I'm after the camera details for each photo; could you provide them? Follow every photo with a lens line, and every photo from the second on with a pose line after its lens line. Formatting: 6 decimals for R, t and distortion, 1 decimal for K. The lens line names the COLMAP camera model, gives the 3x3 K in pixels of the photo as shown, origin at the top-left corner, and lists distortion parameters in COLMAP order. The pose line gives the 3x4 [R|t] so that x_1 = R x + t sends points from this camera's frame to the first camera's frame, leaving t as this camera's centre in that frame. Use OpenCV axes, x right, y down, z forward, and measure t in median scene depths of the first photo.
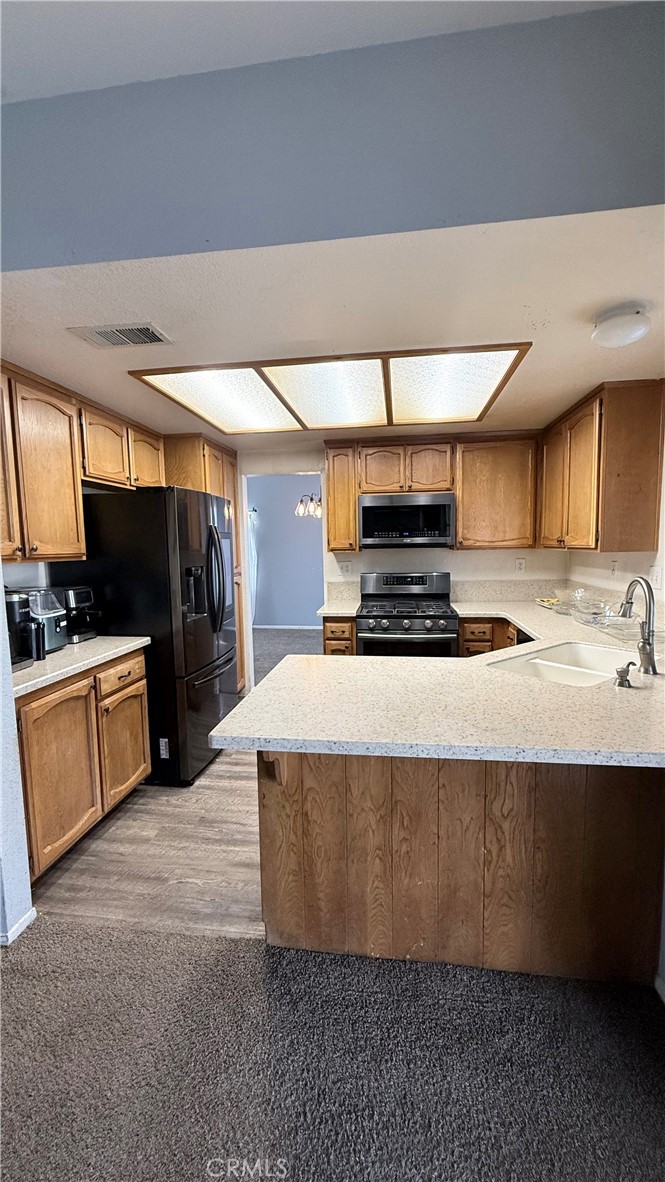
lens RADIAL K [[472.0, 0, 332.5], [0, 472.0, 591.0], [0, 0, 1]] dist [0.001928, 0.000150]
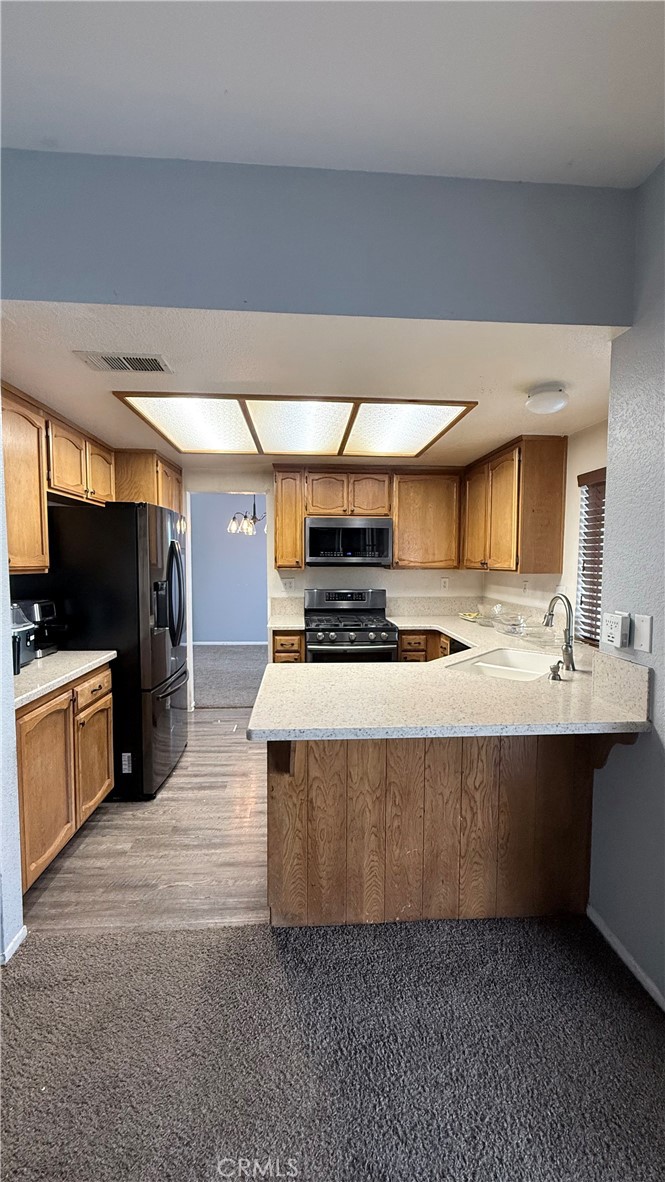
lens RADIAL K [[472.0, 0, 332.5], [0, 472.0, 591.0], [0, 0, 1]] dist [0.001928, 0.000150]
pose [[0.979105, 0.008616, 0.203171, -0.169060], [-0.001336, 0.999353, -0.035941, 0.007244], [-0.203349, 0.034919, 0.978483, -0.093098]]
